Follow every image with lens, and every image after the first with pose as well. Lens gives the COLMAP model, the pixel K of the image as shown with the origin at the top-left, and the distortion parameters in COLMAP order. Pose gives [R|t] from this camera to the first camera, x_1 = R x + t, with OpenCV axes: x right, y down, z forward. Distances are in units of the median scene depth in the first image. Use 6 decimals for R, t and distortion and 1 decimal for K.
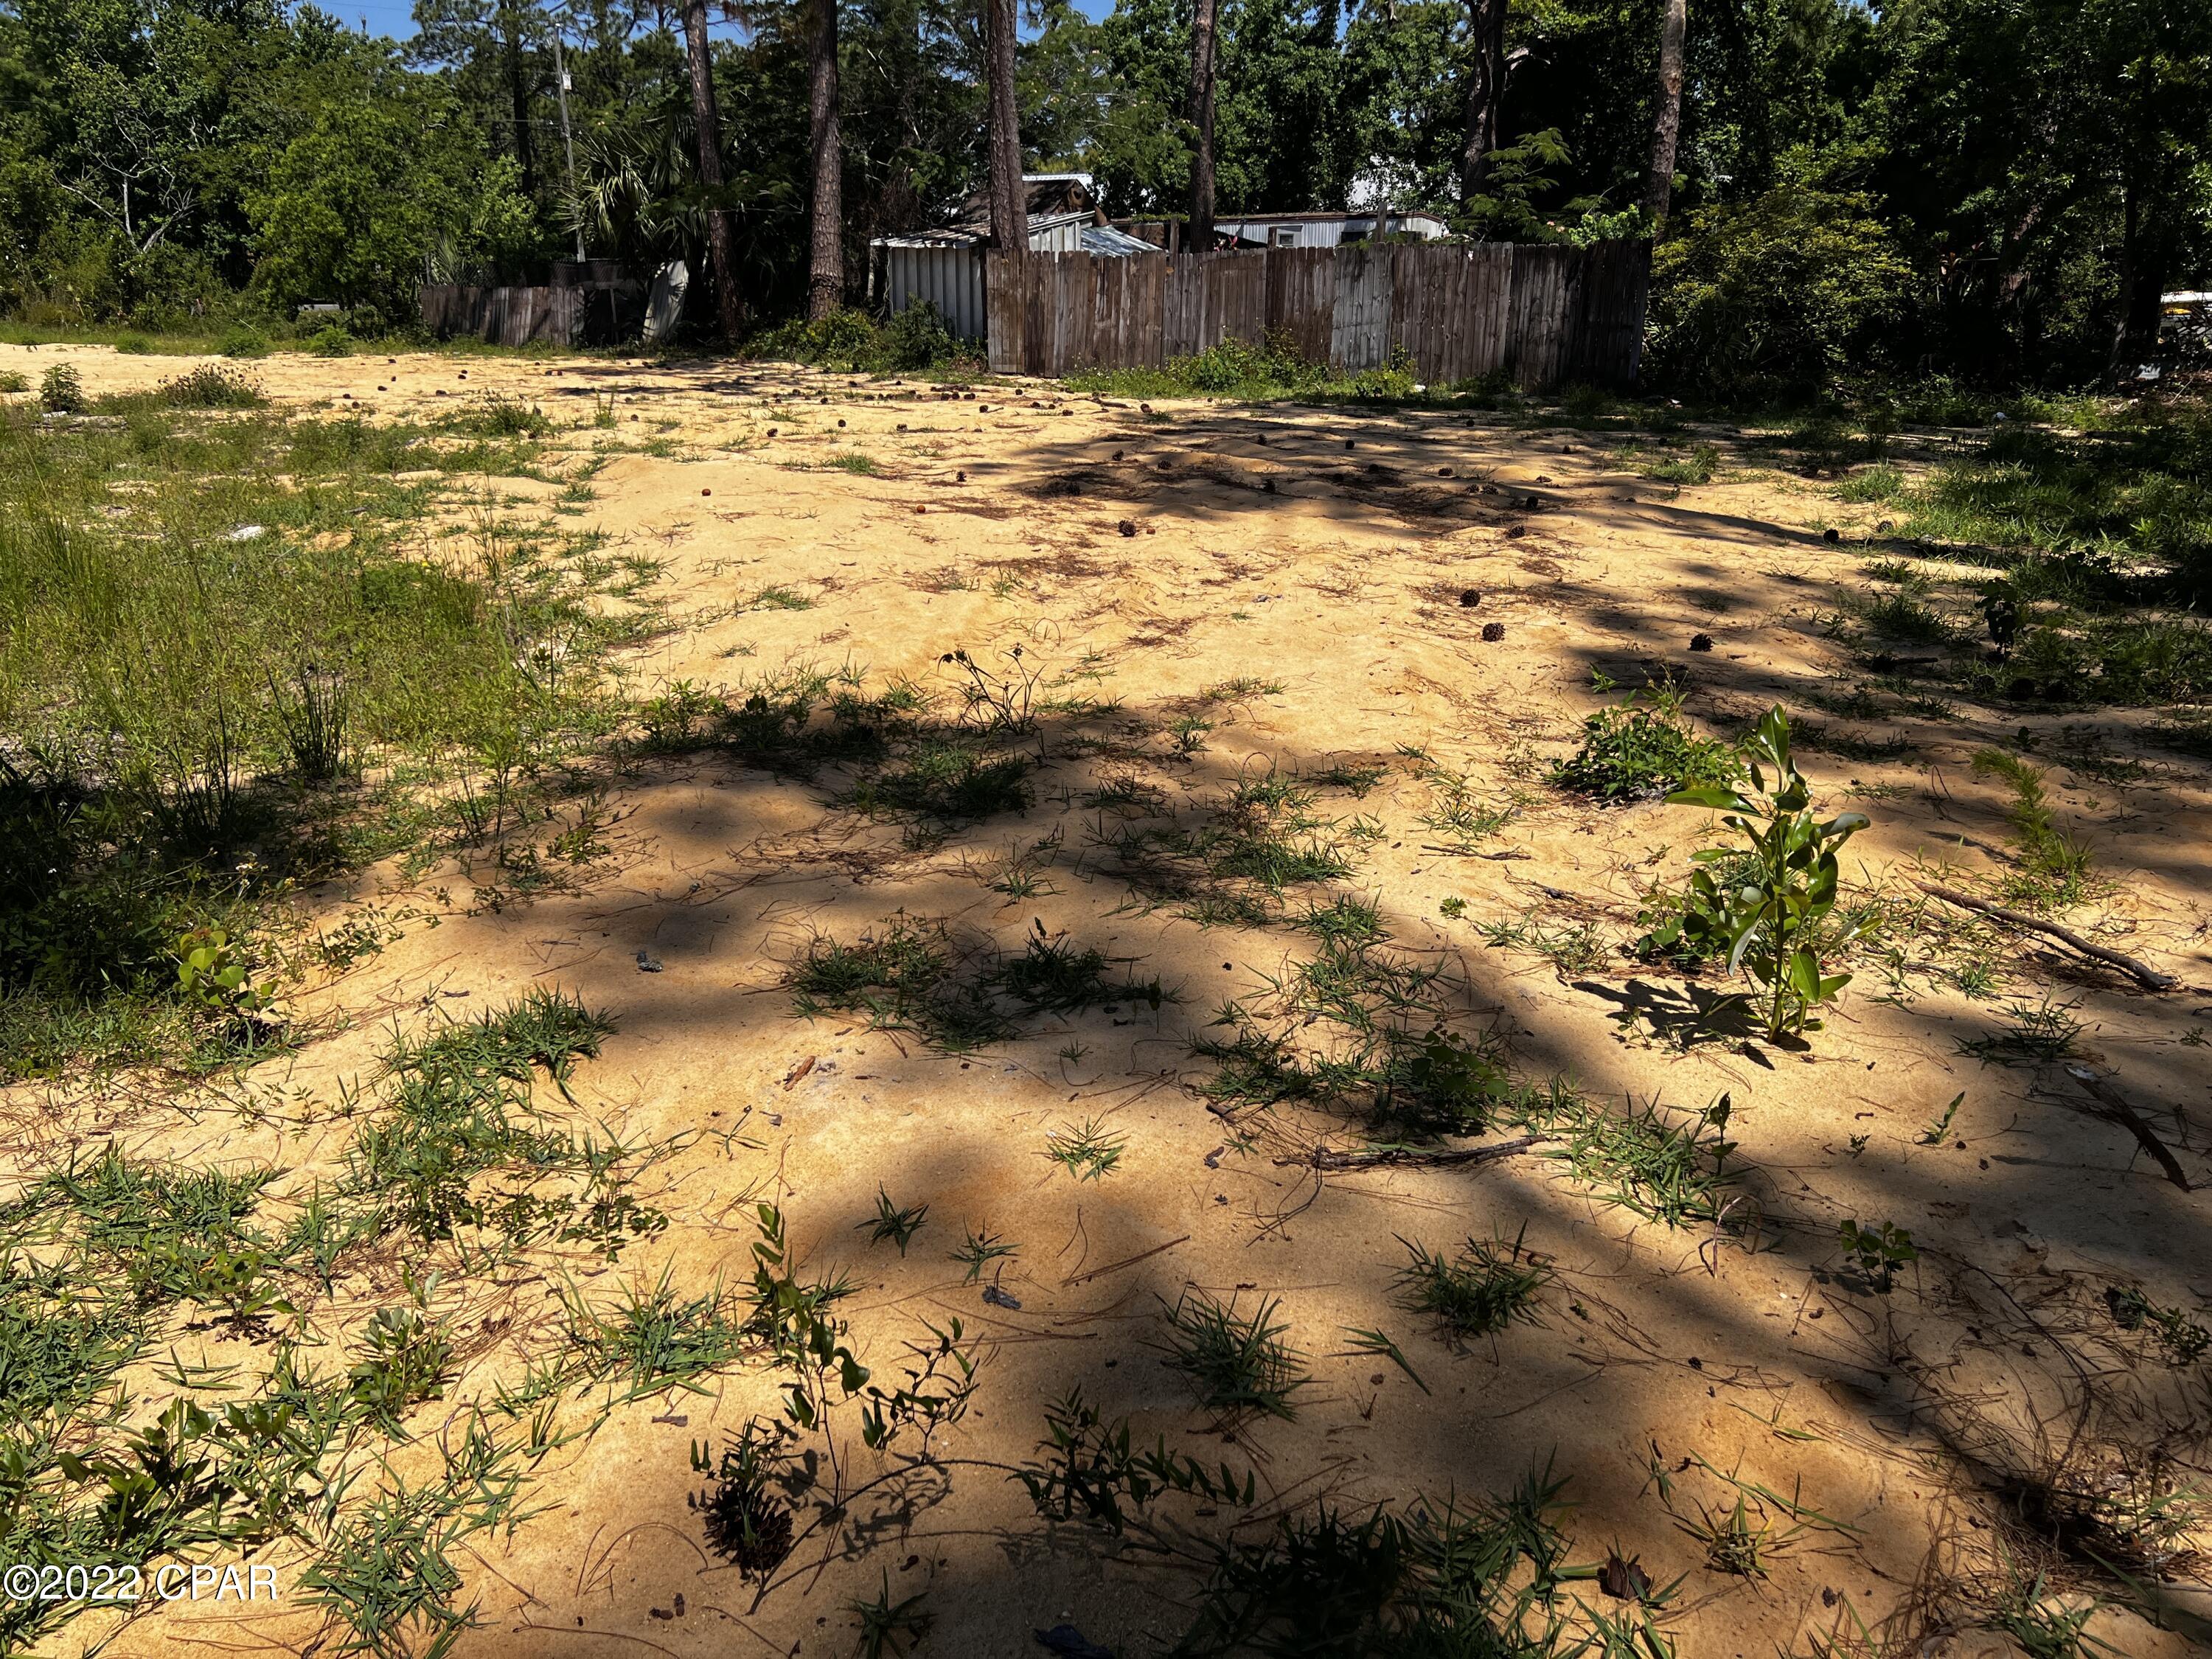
lens RADIAL K [[1668.8, 0, 1091.9], [0, 1668.8, 818.9], [0, 0, 1]] dist [0.041839, -0.047399]
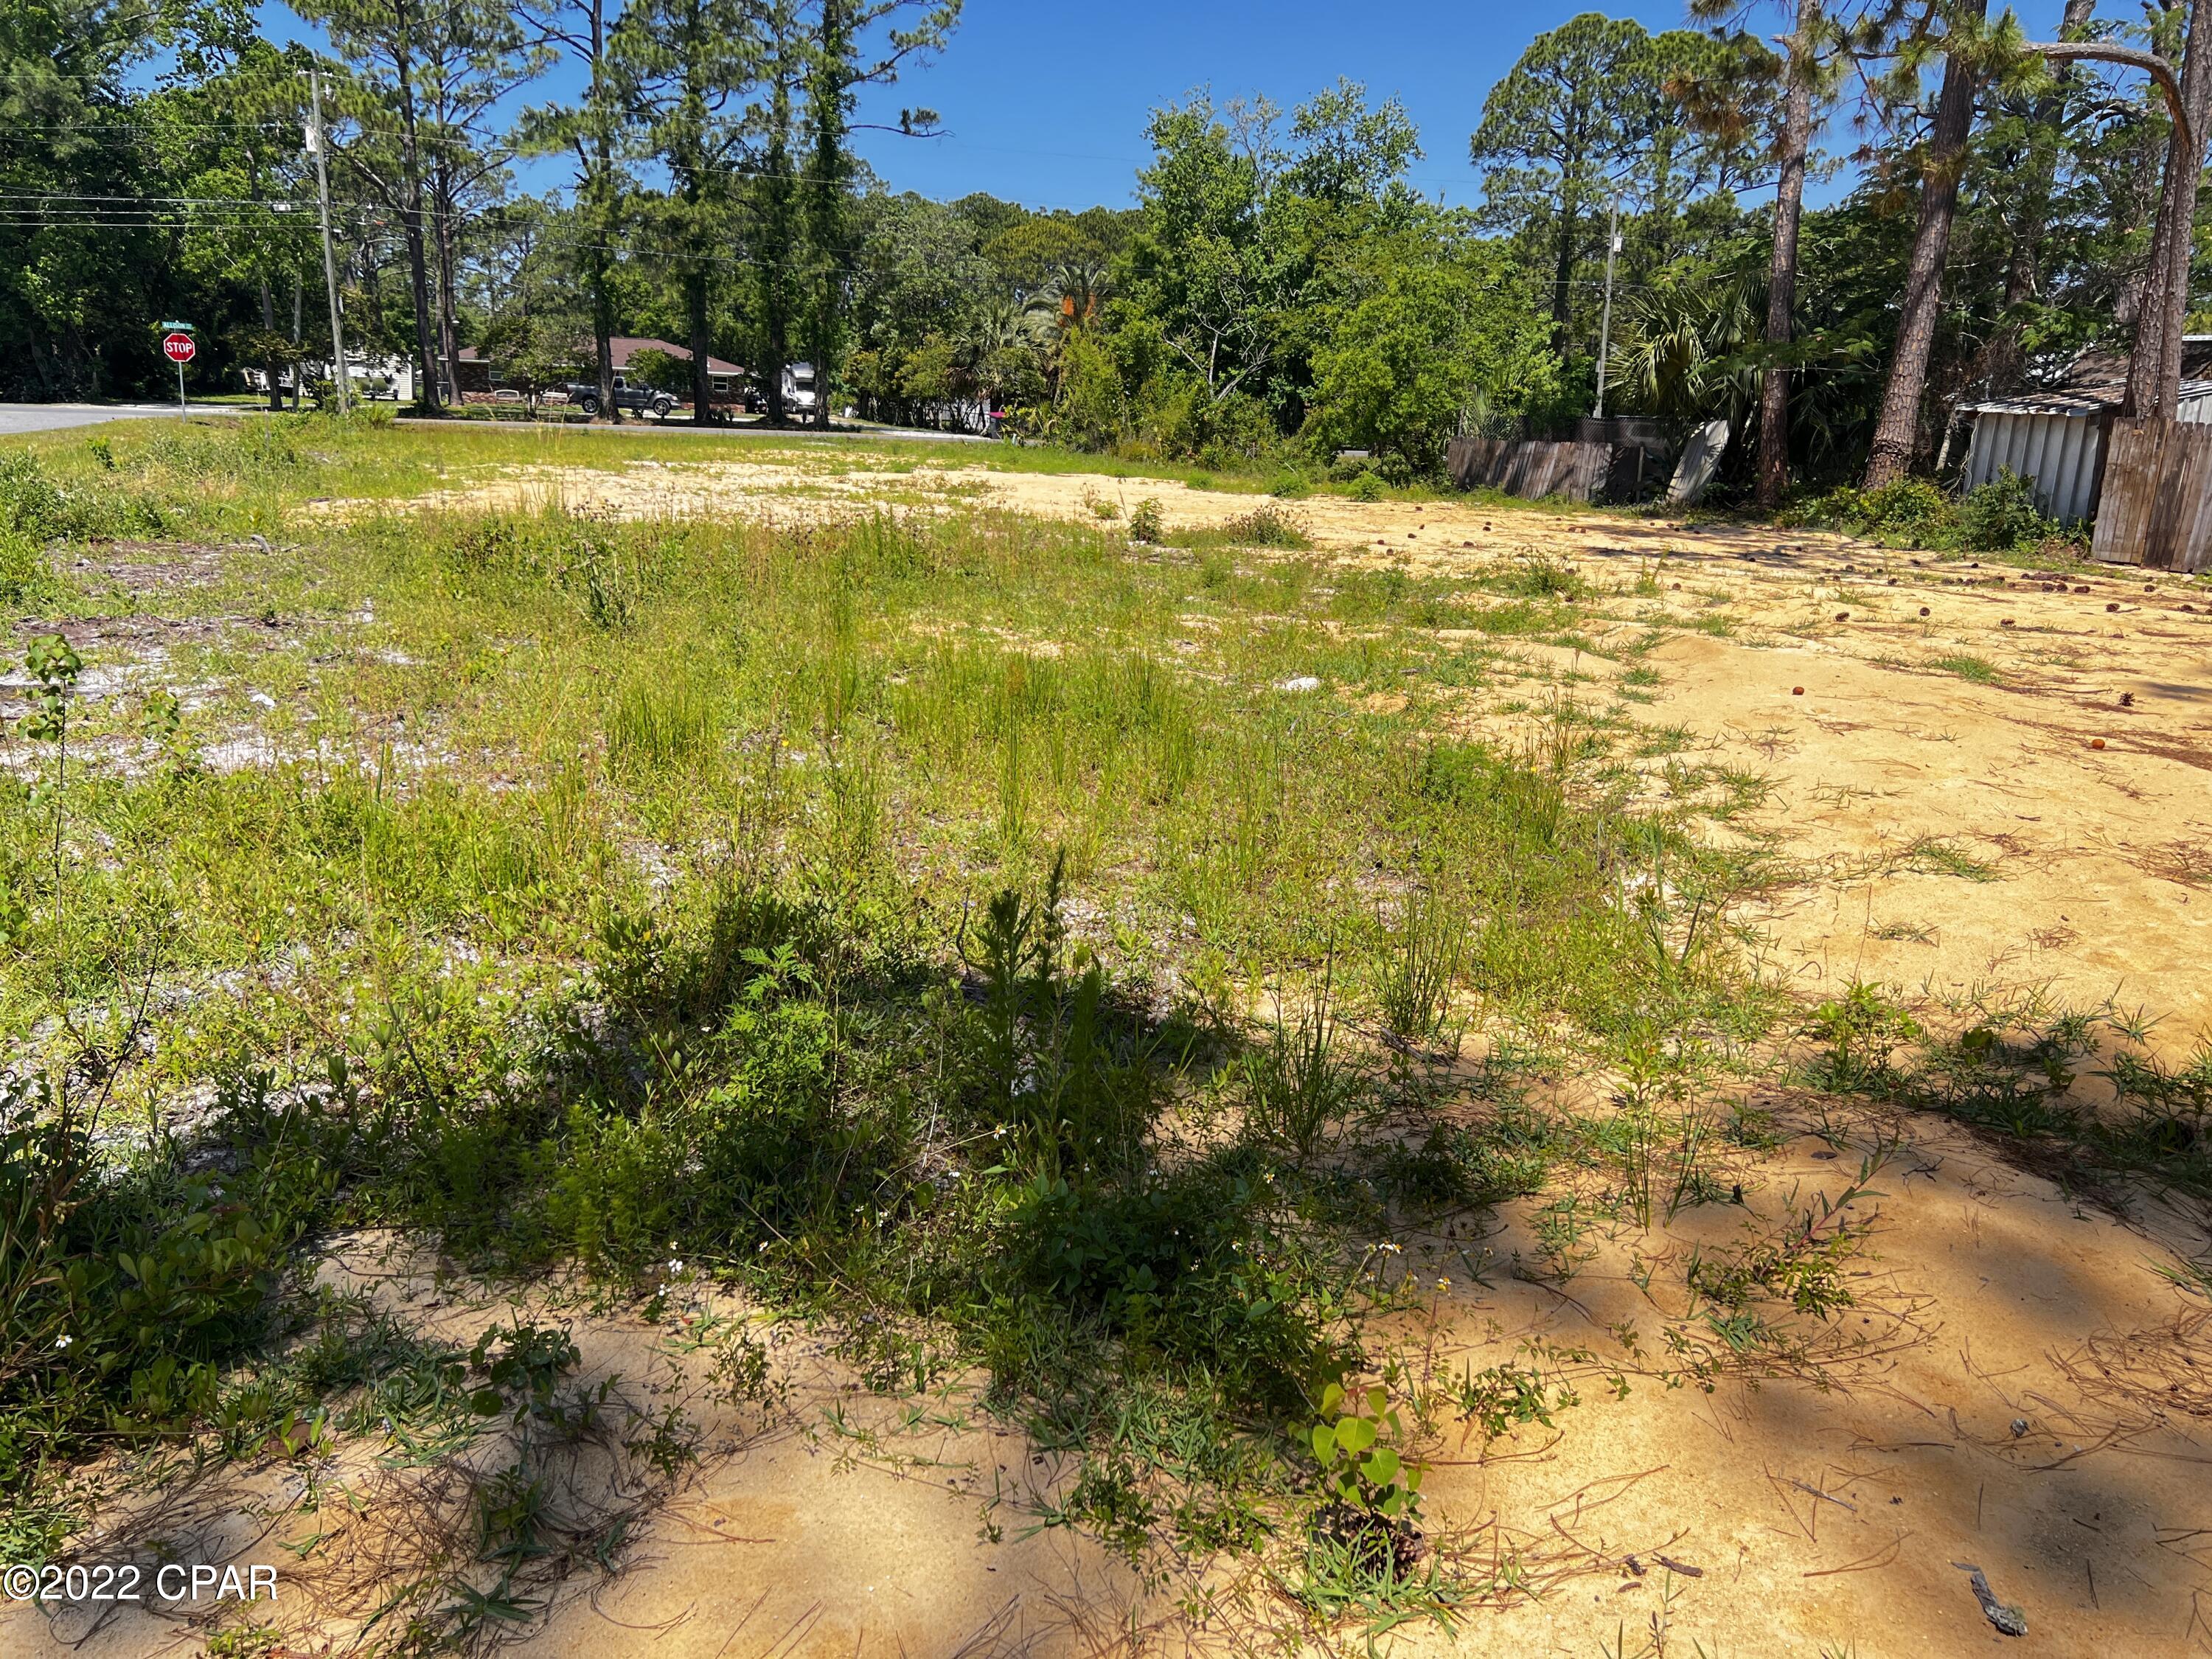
lens RADIAL K [[1668.8, 0, 1093.9], [0, 1668.8, 823.7], [0, 0, 1]] dist [0.041839, -0.047399]
pose [[0.849923, 0.154412, -0.503773, -0.101972], [-0.195569, 0.980246, -0.029491, -0.037297], [0.489268, 0.123587, 0.863332, 0.110506]]
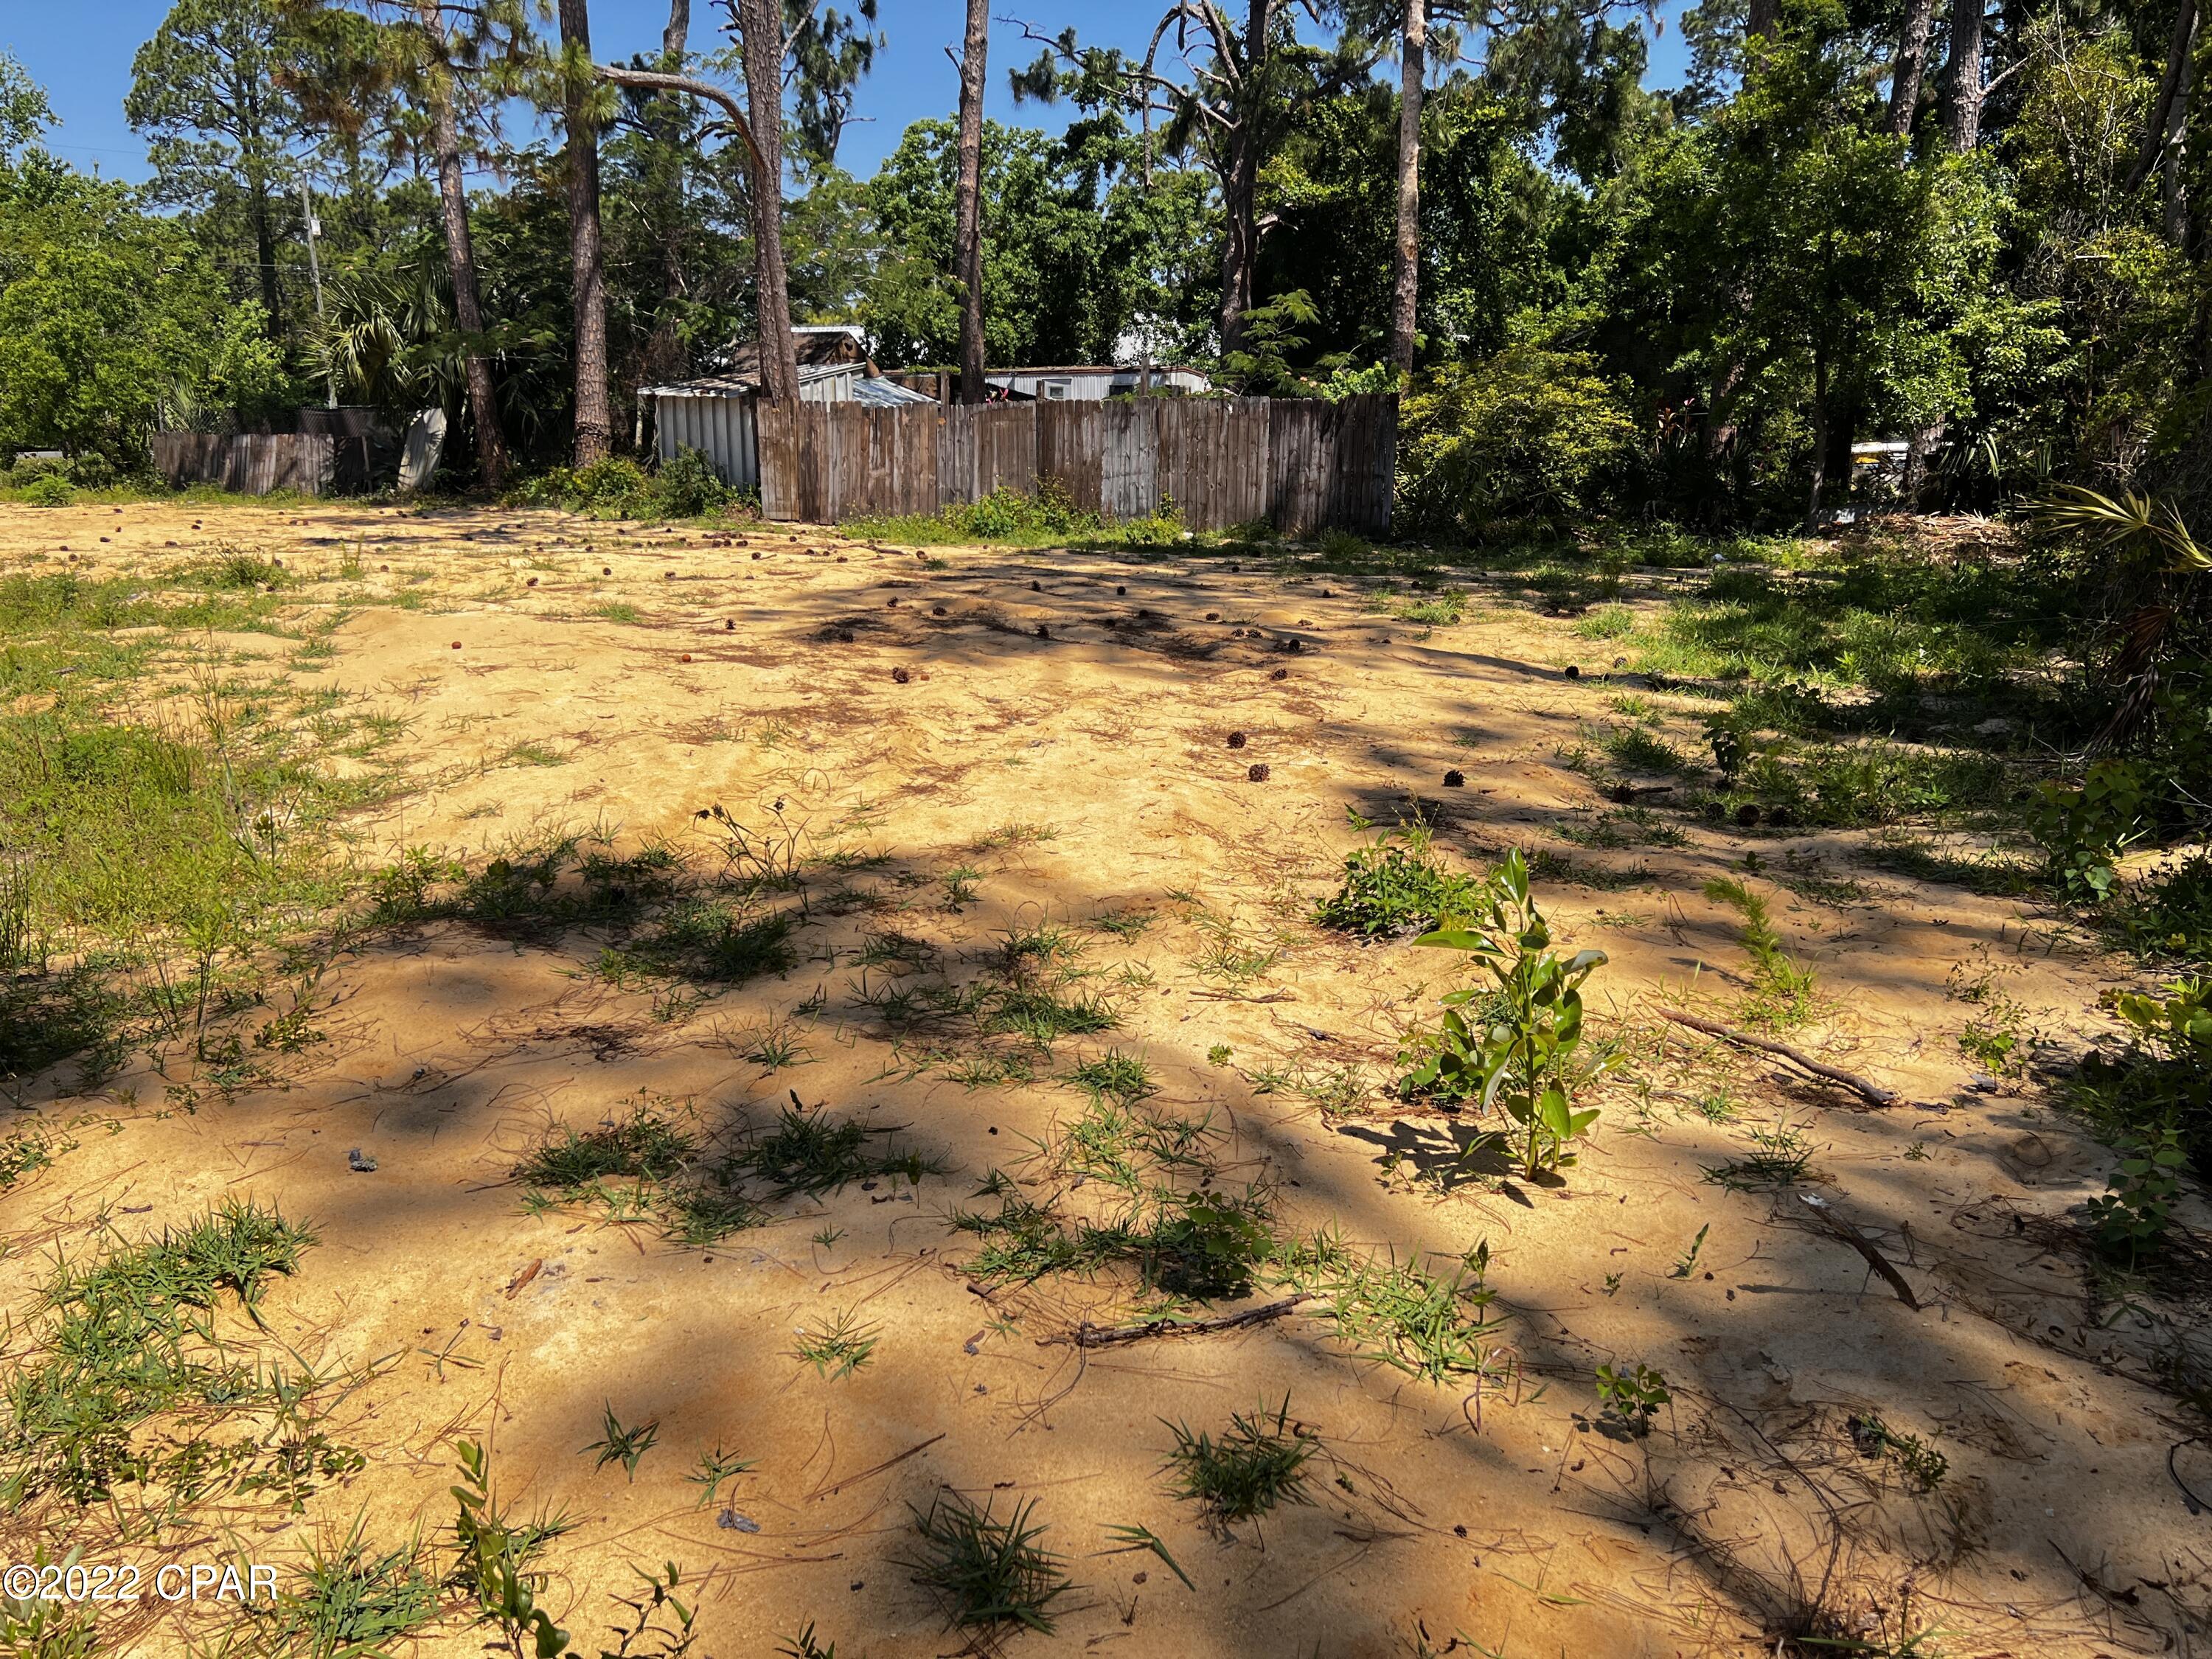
lens RADIAL K [[1668.8, 0, 1110.7], [0, 1668.8, 841.1], [0, 0, 1]] dist [0.041839, -0.047399]
pose [[0.990435, -0.030766, 0.134506, 0.008584], [0.040031, 0.996968, -0.066728, -0.004091], [-0.132046, 0.071474, 0.988663, 0.007493]]
